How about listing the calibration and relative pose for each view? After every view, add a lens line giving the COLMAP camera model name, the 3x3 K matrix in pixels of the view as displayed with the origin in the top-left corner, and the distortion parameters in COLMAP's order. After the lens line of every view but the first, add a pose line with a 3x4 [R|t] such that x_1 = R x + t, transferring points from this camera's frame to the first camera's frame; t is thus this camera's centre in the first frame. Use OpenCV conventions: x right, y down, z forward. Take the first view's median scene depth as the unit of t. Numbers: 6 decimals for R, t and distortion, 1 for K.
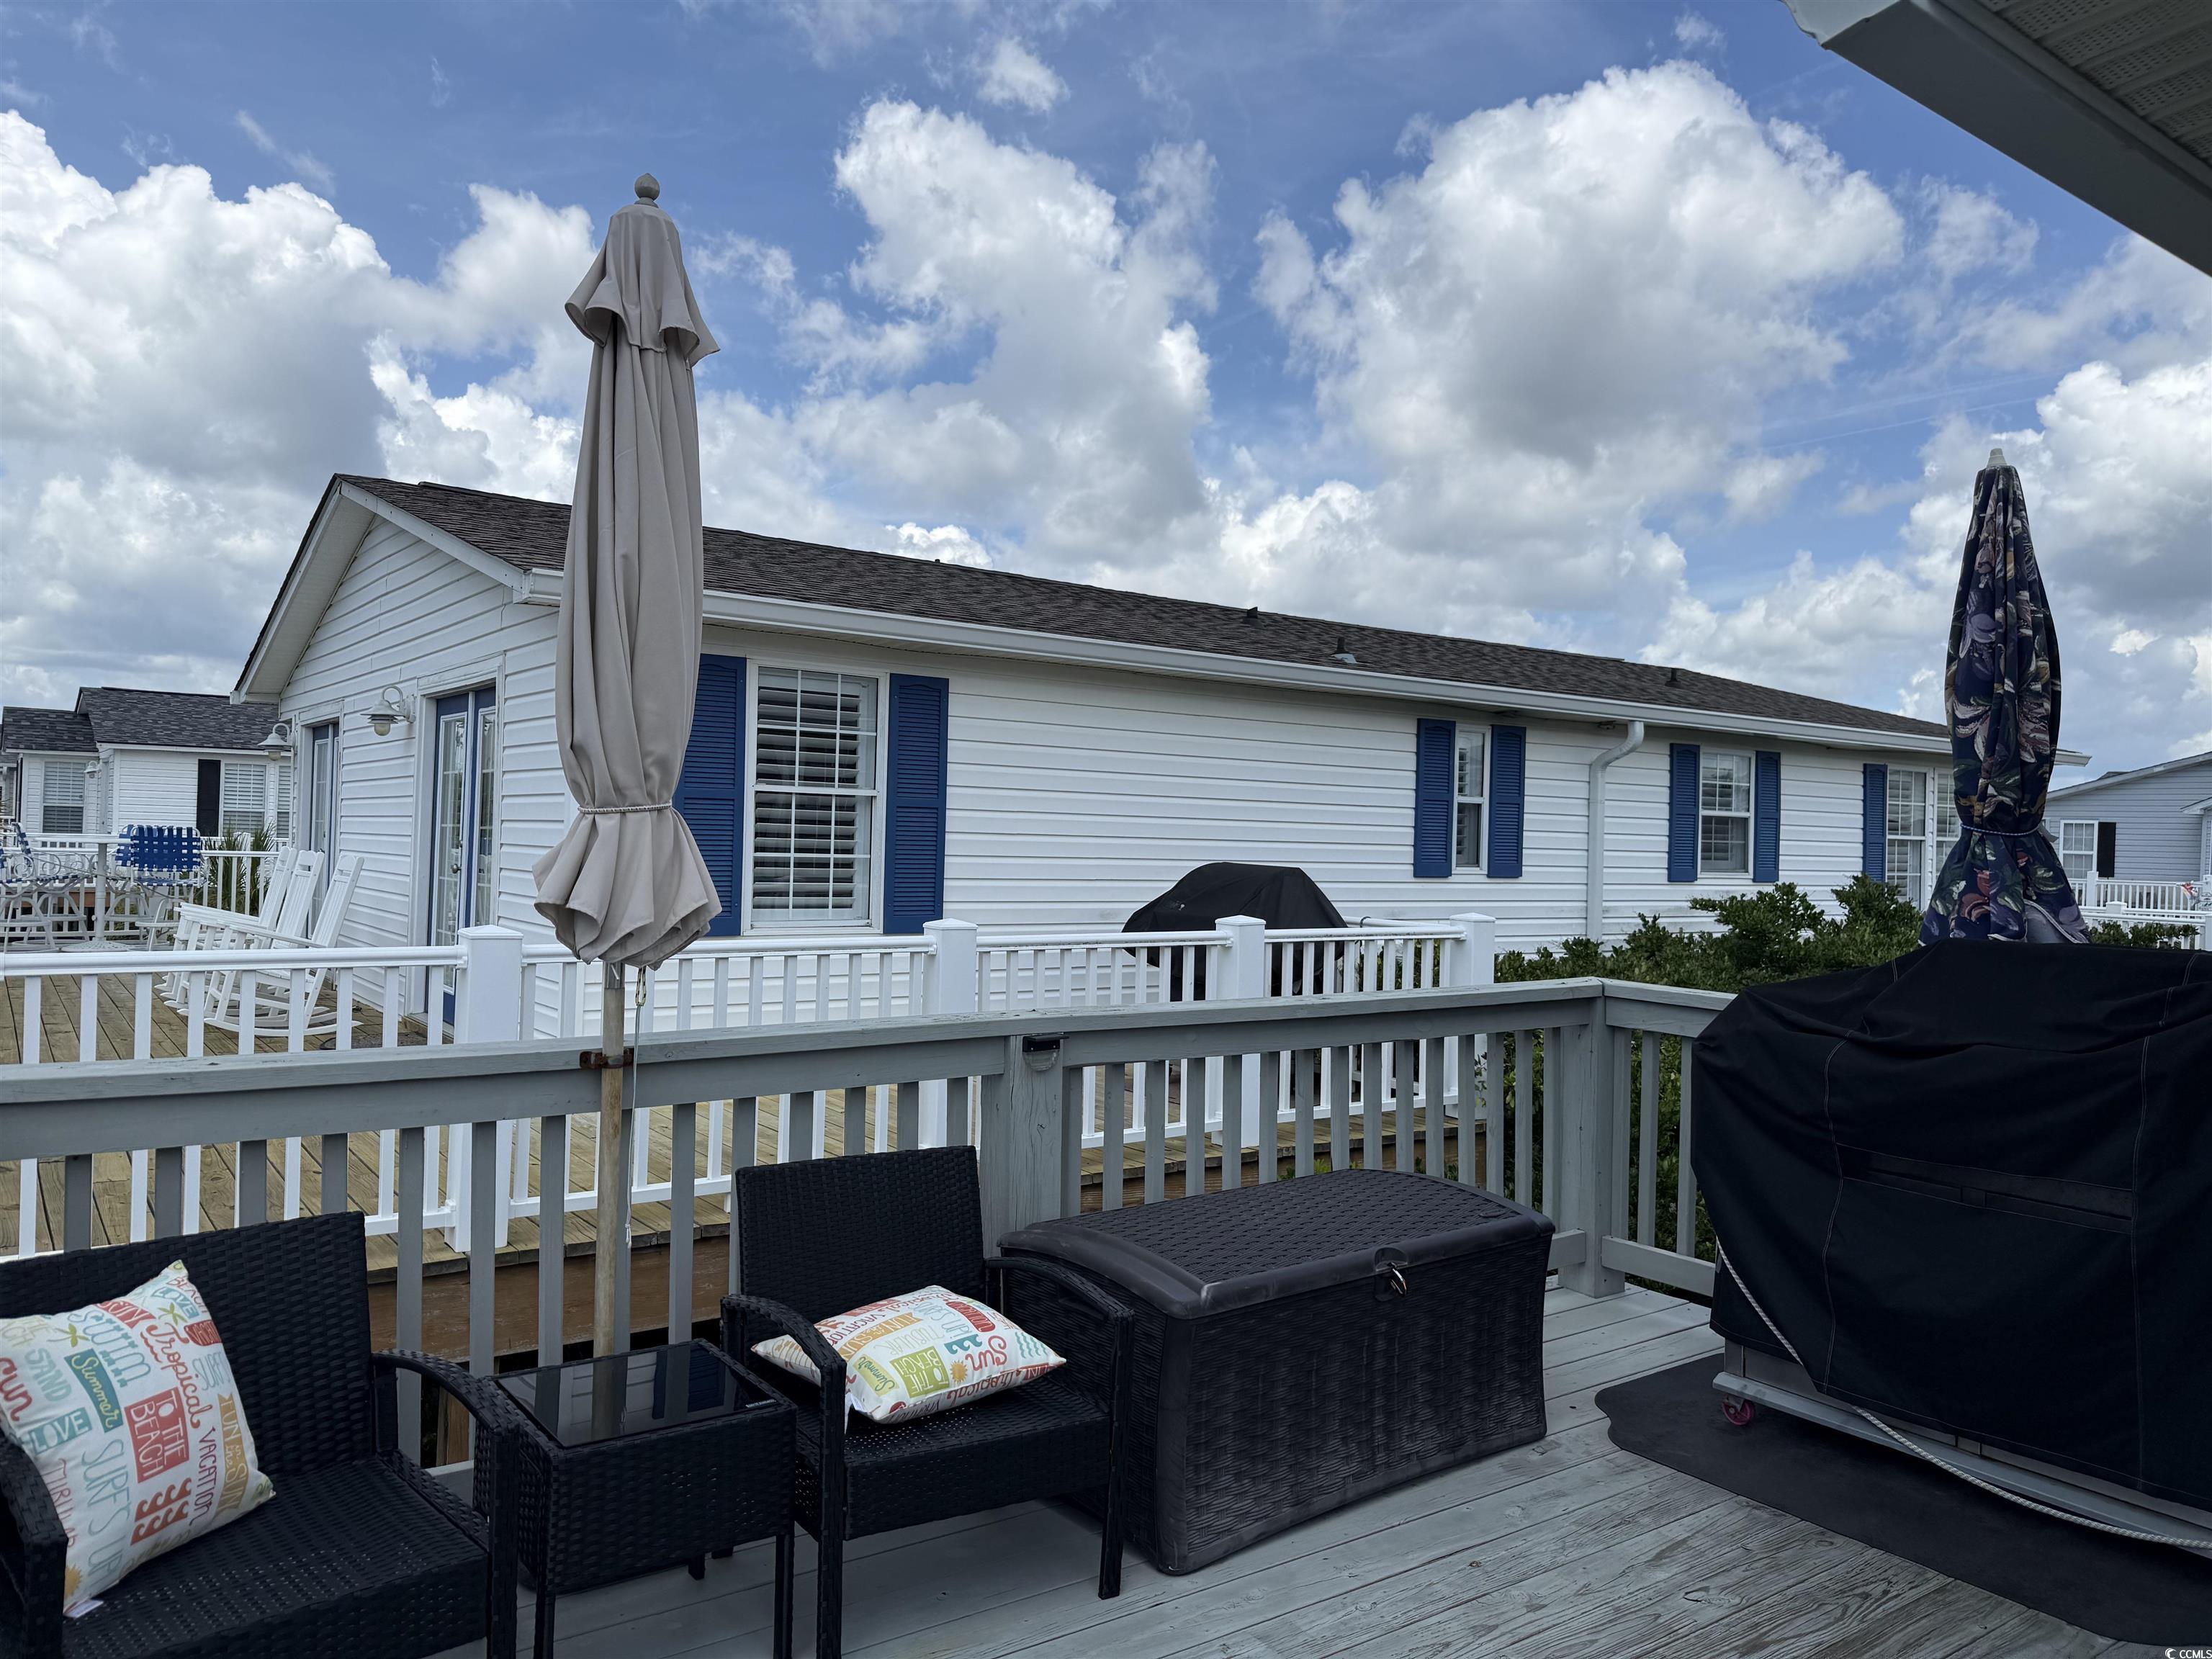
lens RADIAL K [[1578.6, 0, 1115.4], [0, 1578.6, 819.6], [0, 0, 1]] dist [0.020162, -0.022084]
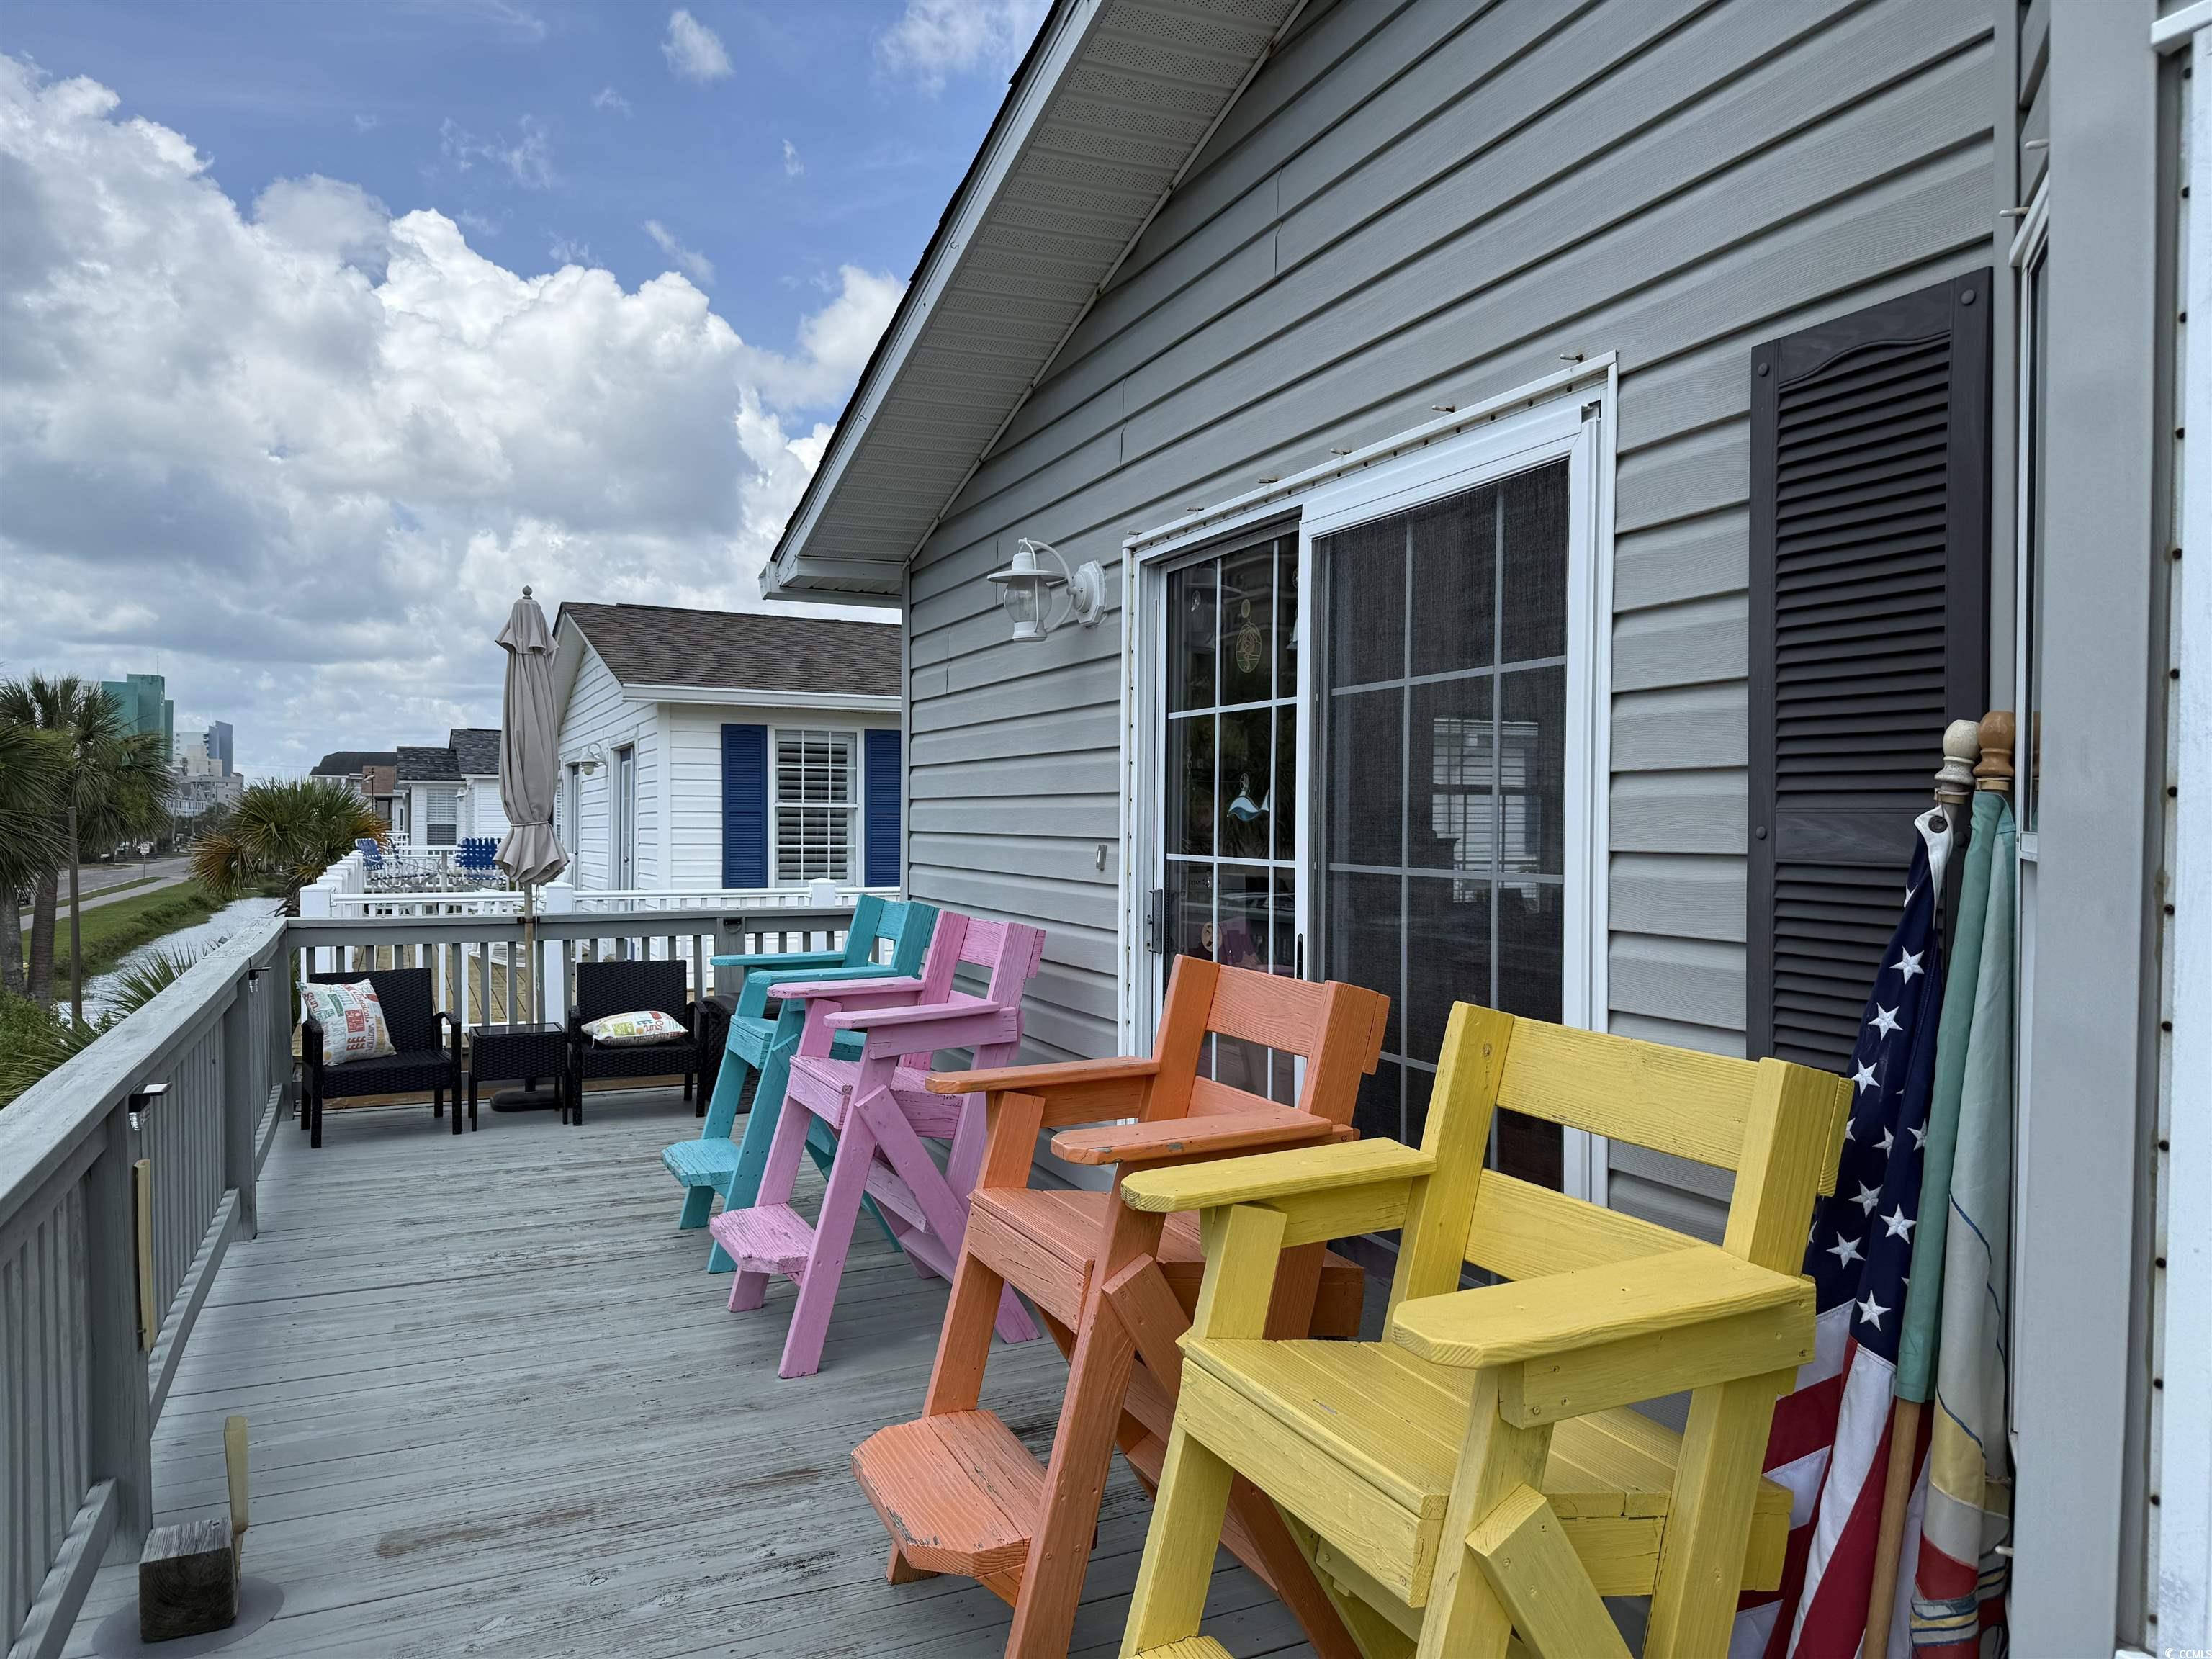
lens RADIAL K [[1578.6, 0, 1087.6], [0, 1578.6, 839.5], [0, 0, 1]] dist [0.020162, -0.022084]
pose [[0.973880, -0.015939, -0.226503, 1.062343], [0.019462, 0.999722, 0.013327, 0.001041], [0.226228, -0.017387, 0.973919, -1.205625]]
